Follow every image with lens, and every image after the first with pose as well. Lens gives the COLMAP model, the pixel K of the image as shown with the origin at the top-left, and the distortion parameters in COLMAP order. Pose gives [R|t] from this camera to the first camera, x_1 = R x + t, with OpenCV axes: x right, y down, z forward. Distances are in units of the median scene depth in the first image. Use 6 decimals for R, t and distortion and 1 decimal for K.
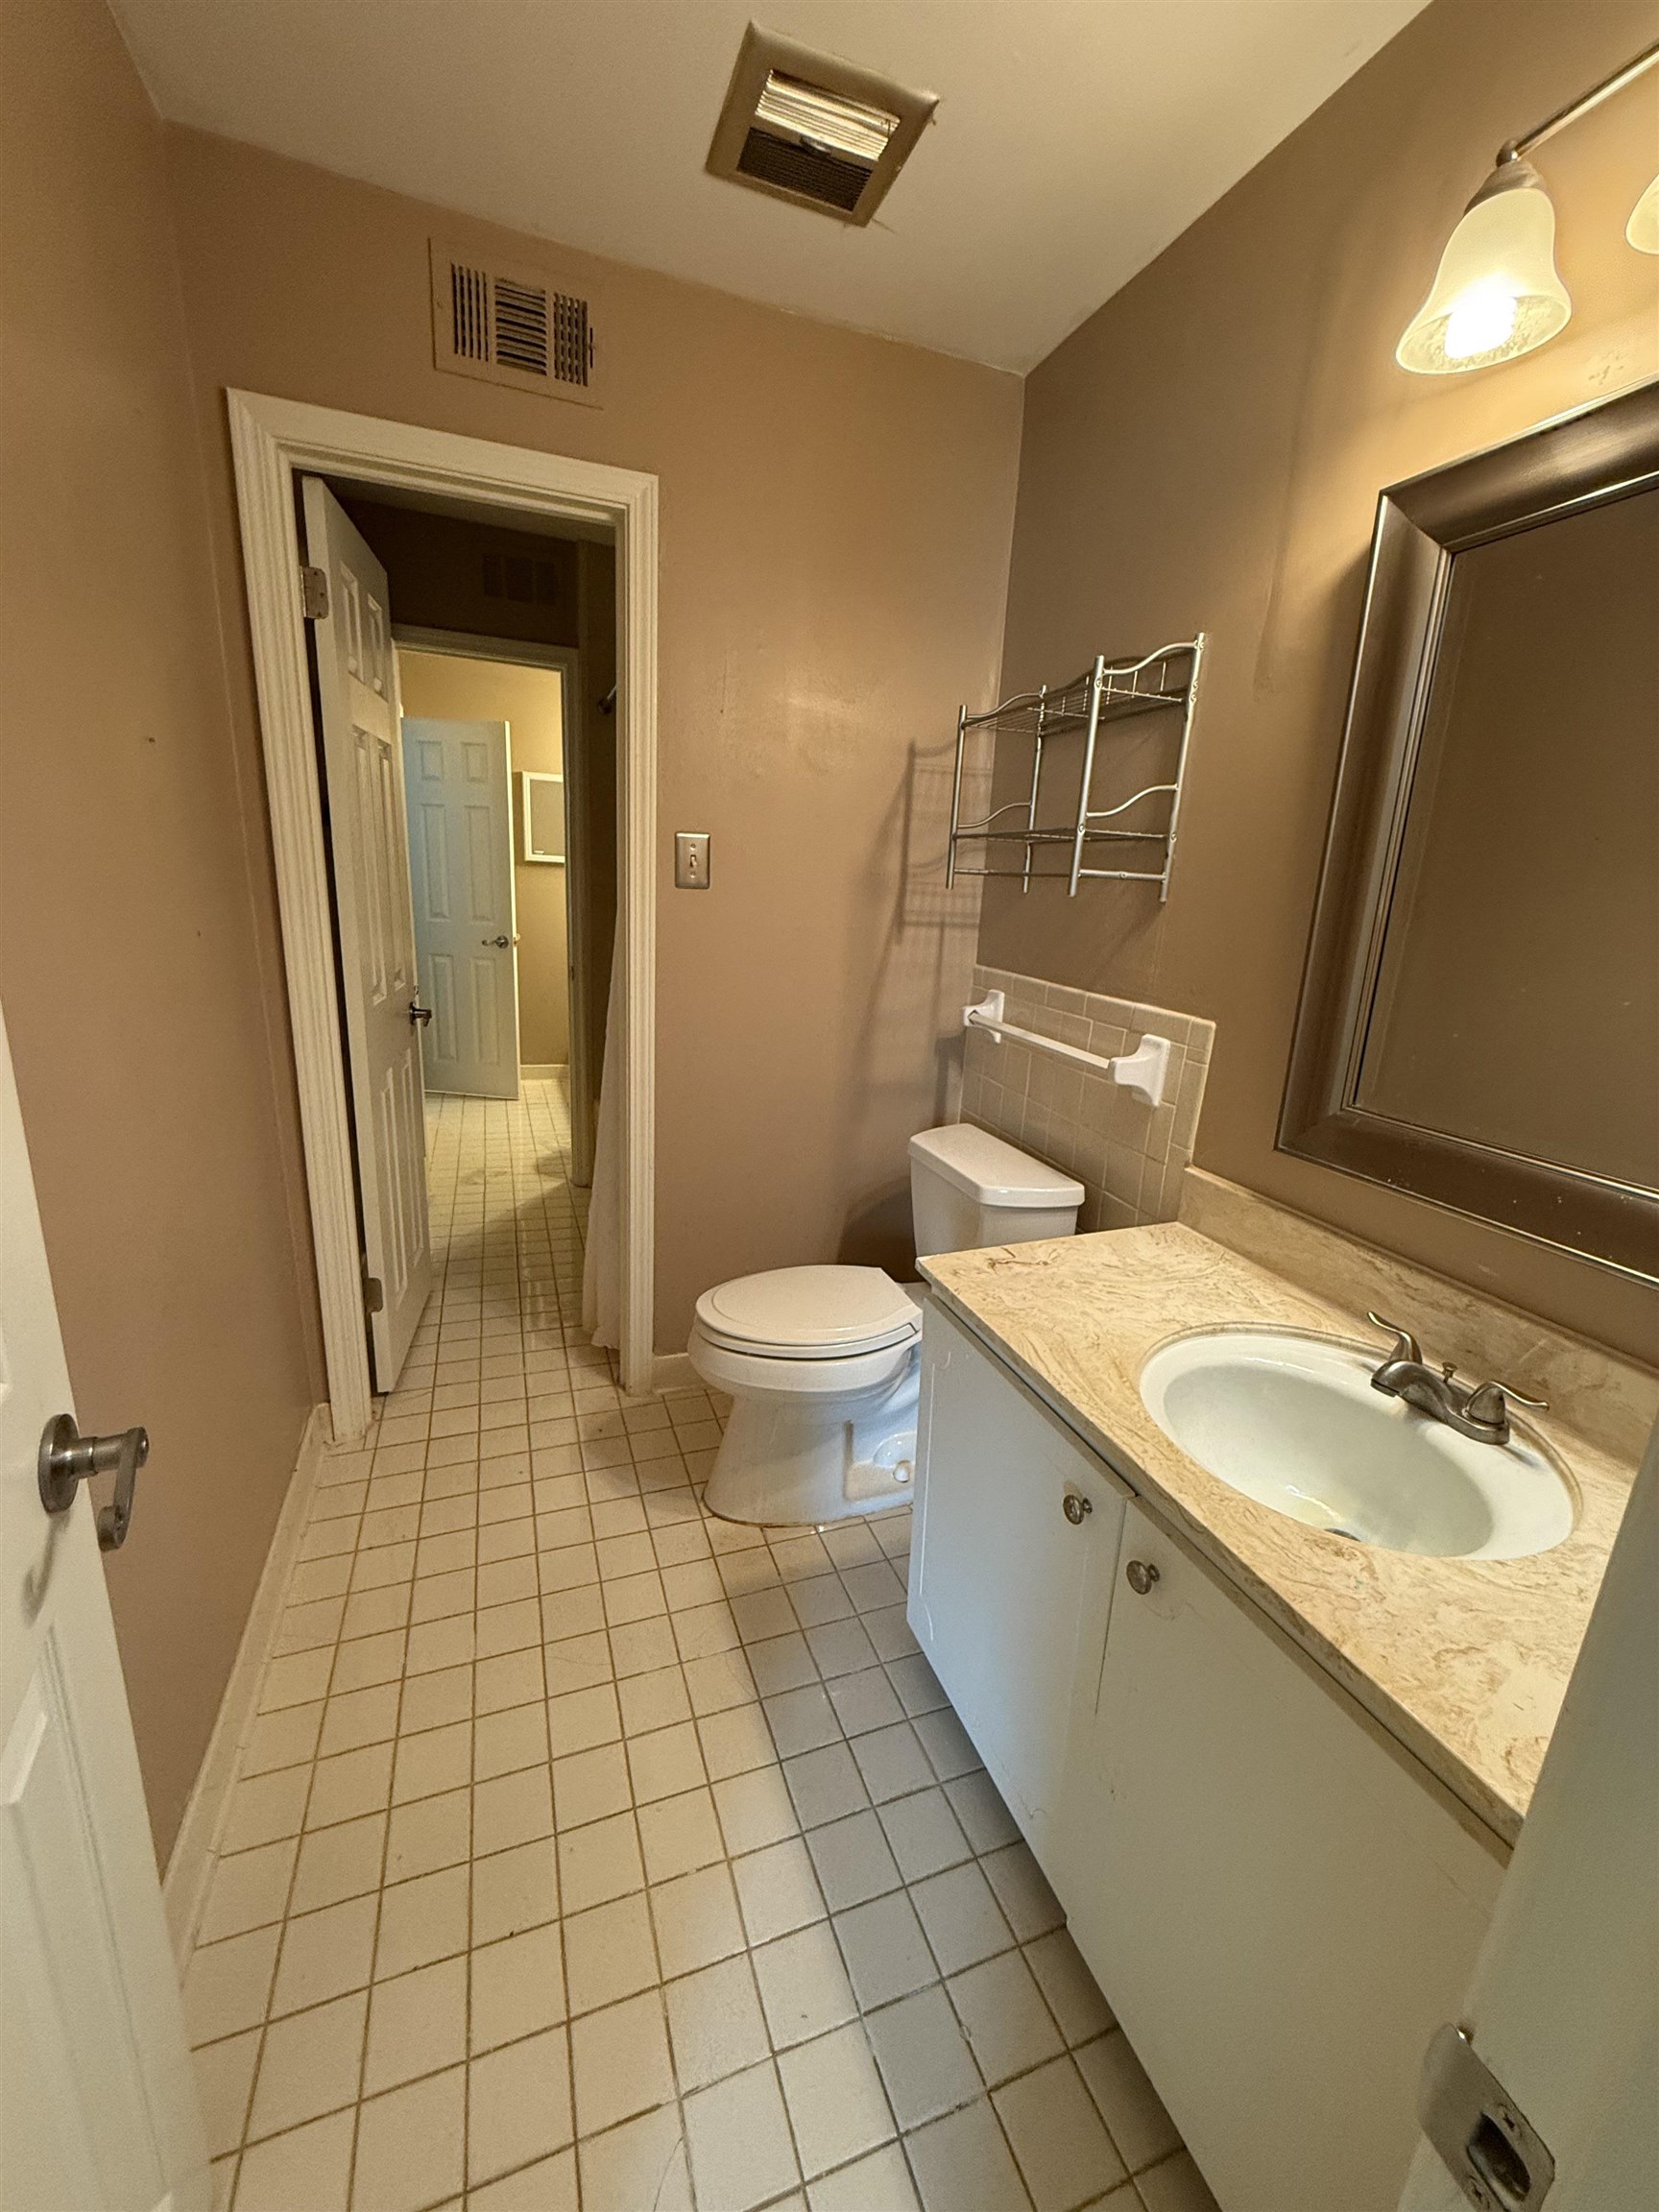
lens RADIAL K [[881.6, 0, 833.5], [0, 881.6, 1104.4], [0, 0, 1]] dist [0.001524, -0.000136]
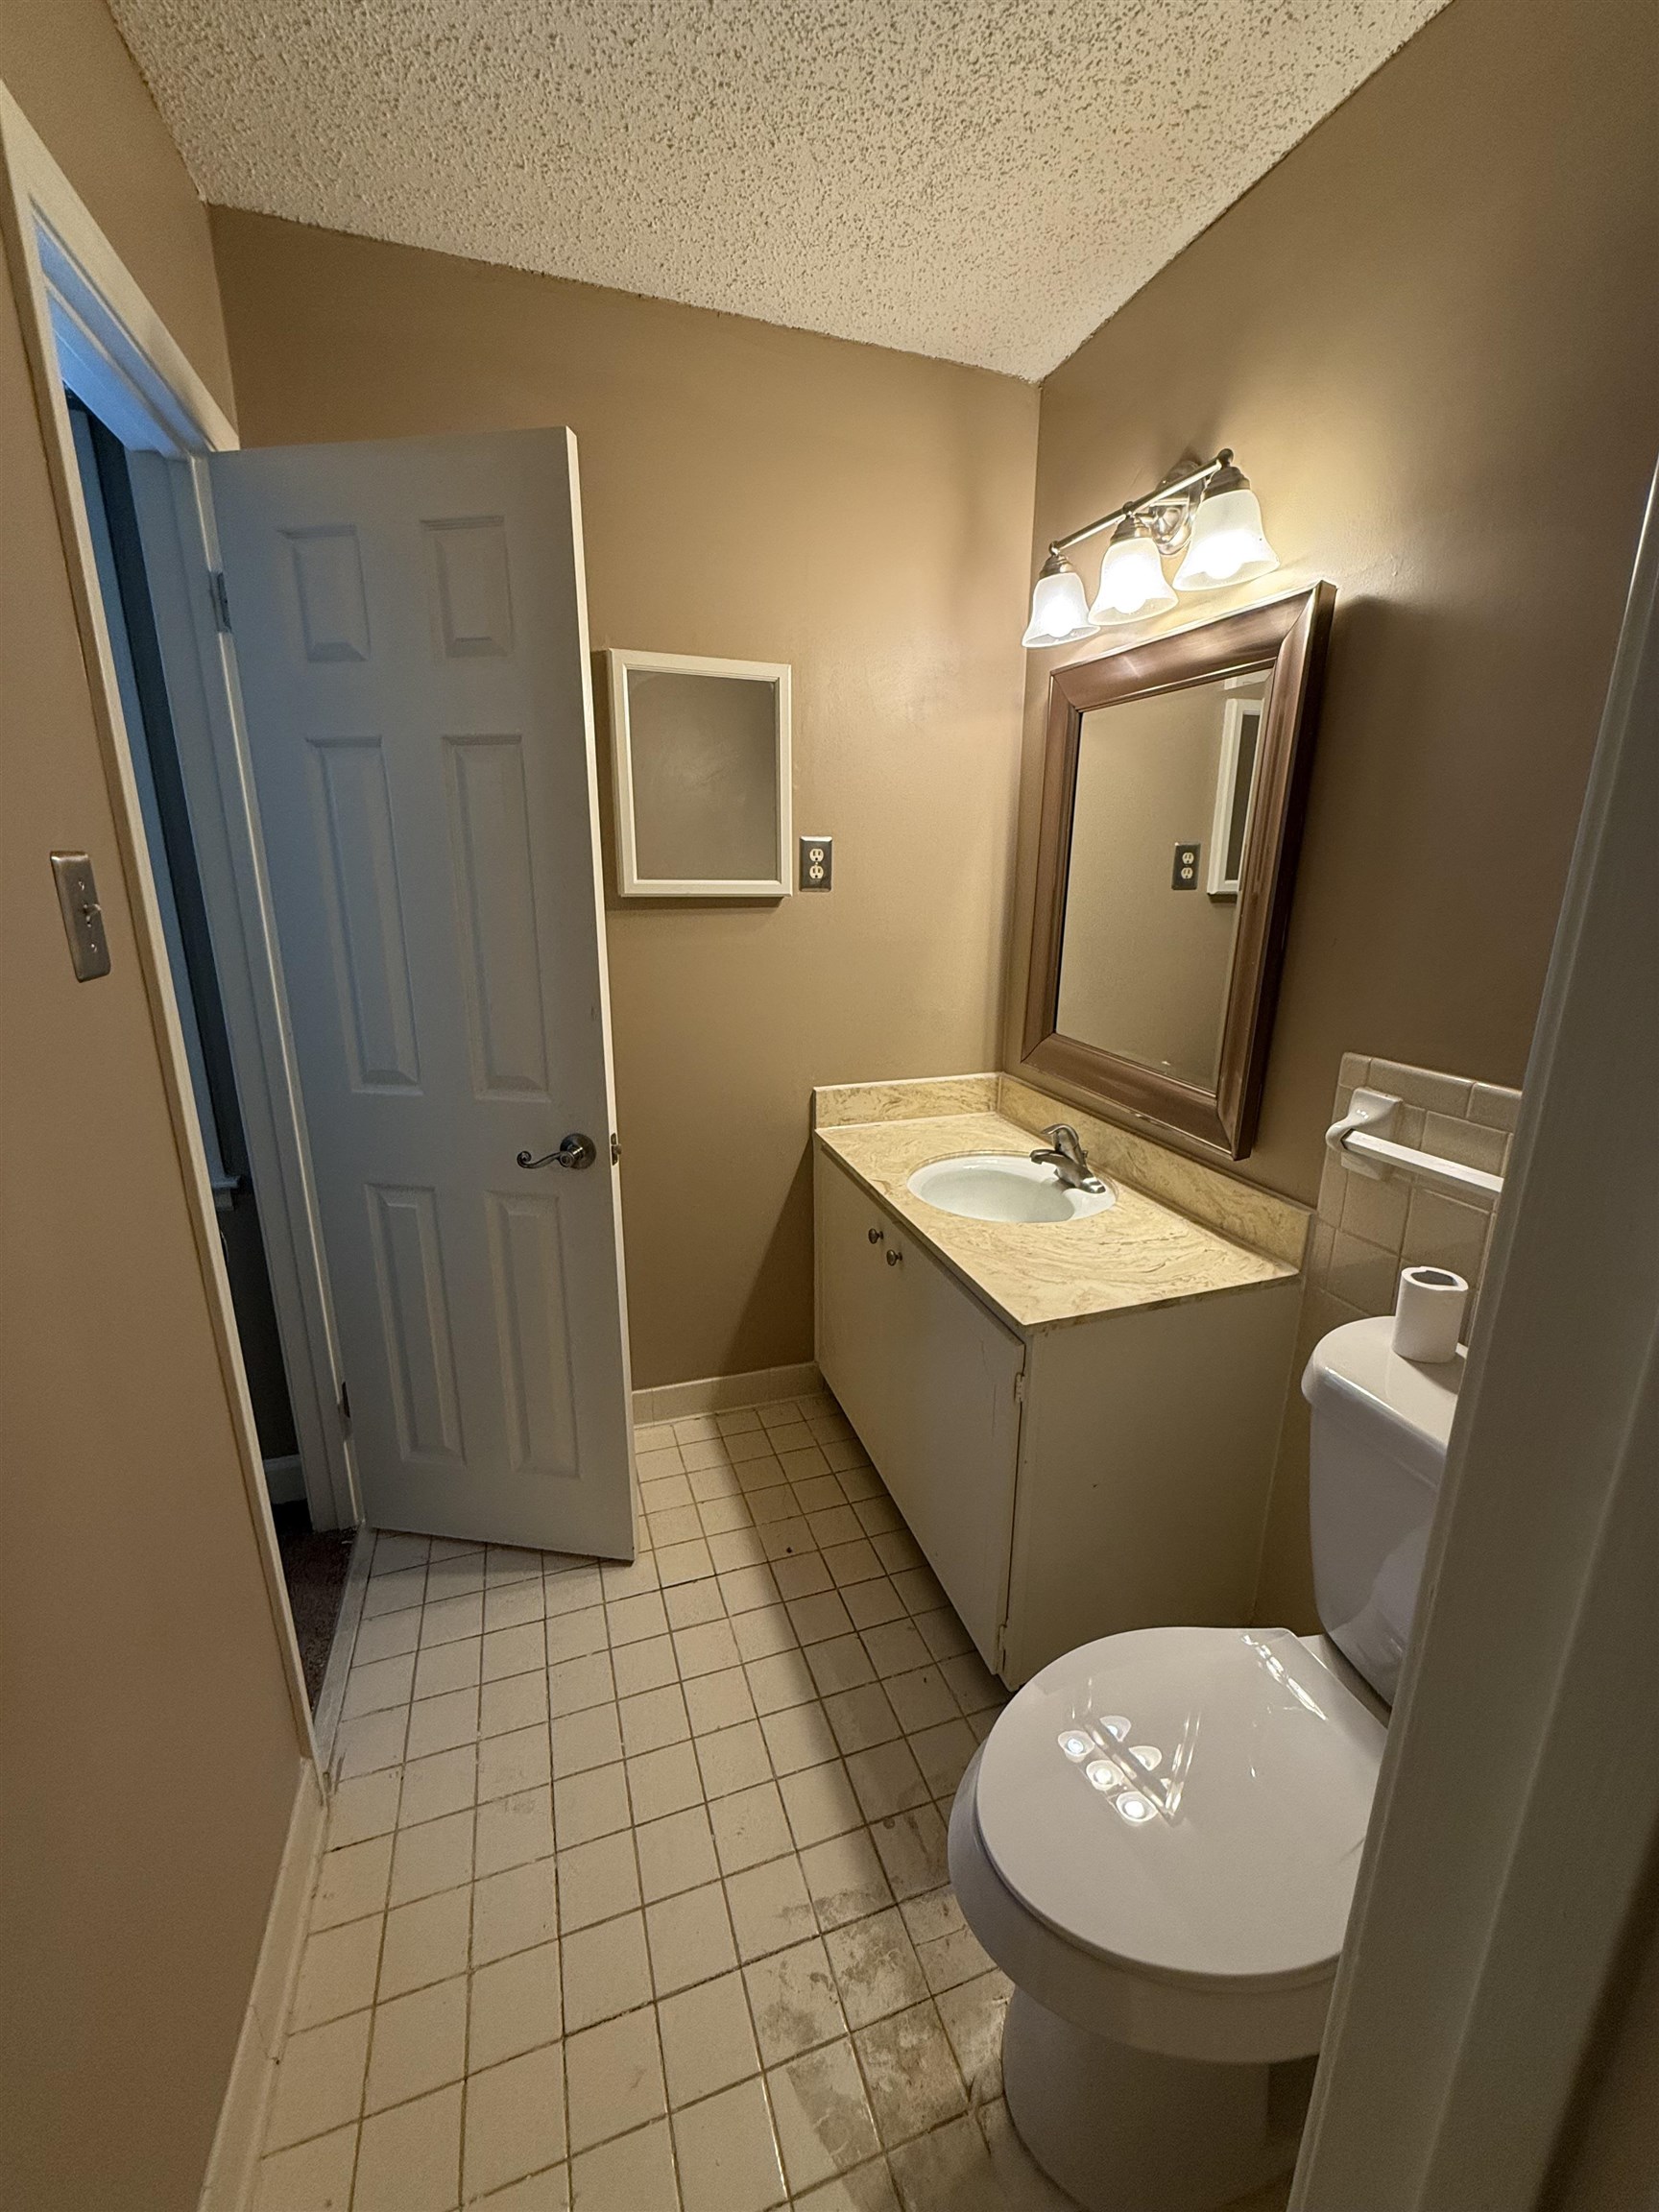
lens RADIAL K [[881.6, 0, 828.0], [0, 881.6, 1107.6], [0, 0, 1]] dist [0.001524, -0.000136]
pose [[0.998144, -0.042098, -0.044004, -0.268890], [0.042301, 0.999098, 0.003703, -0.199236], [0.043808, -0.005557, 0.999025, 0.679490]]
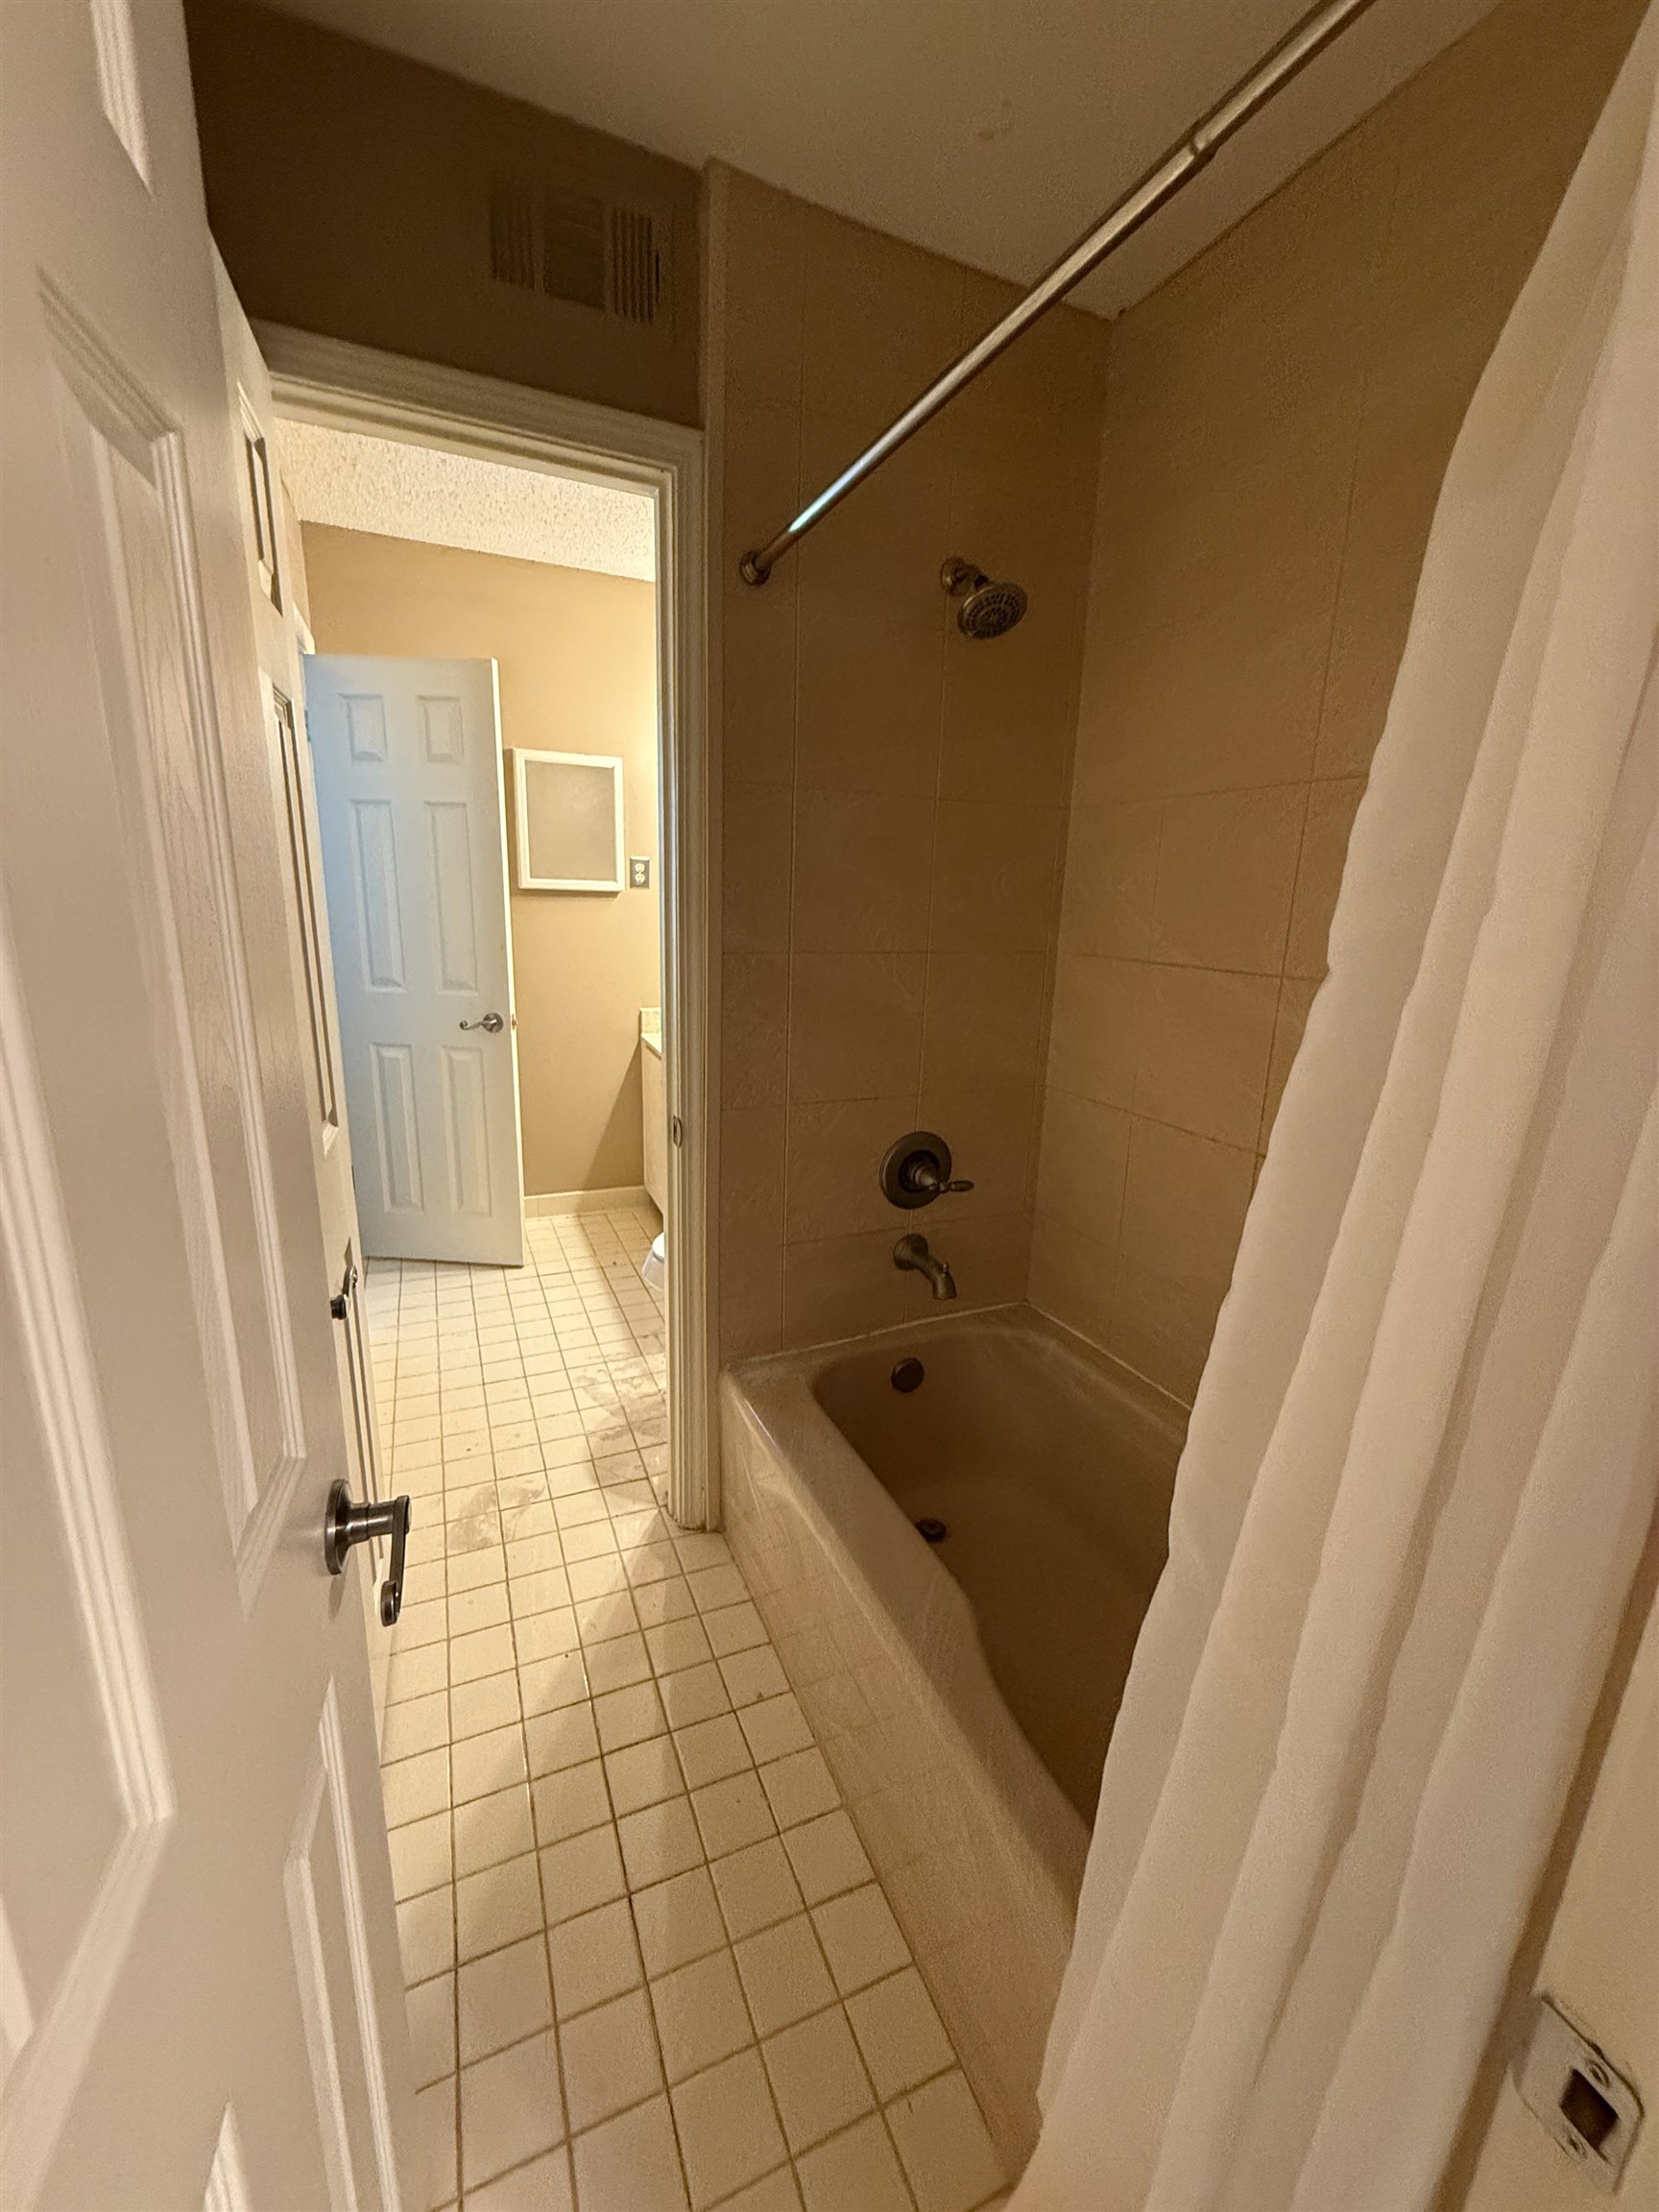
lens RADIAL K [[881.6, 0, 832.5], [0, 881.6, 1105.3], [0, 0, 1]] dist [0.001524, -0.000136]
pose [[0.997960, -0.034665, 0.053617, -0.175327], [0.034829, 0.999391, -0.002129, -0.117828], [-0.053511, 0.003992, 0.998559, 0.375745]]
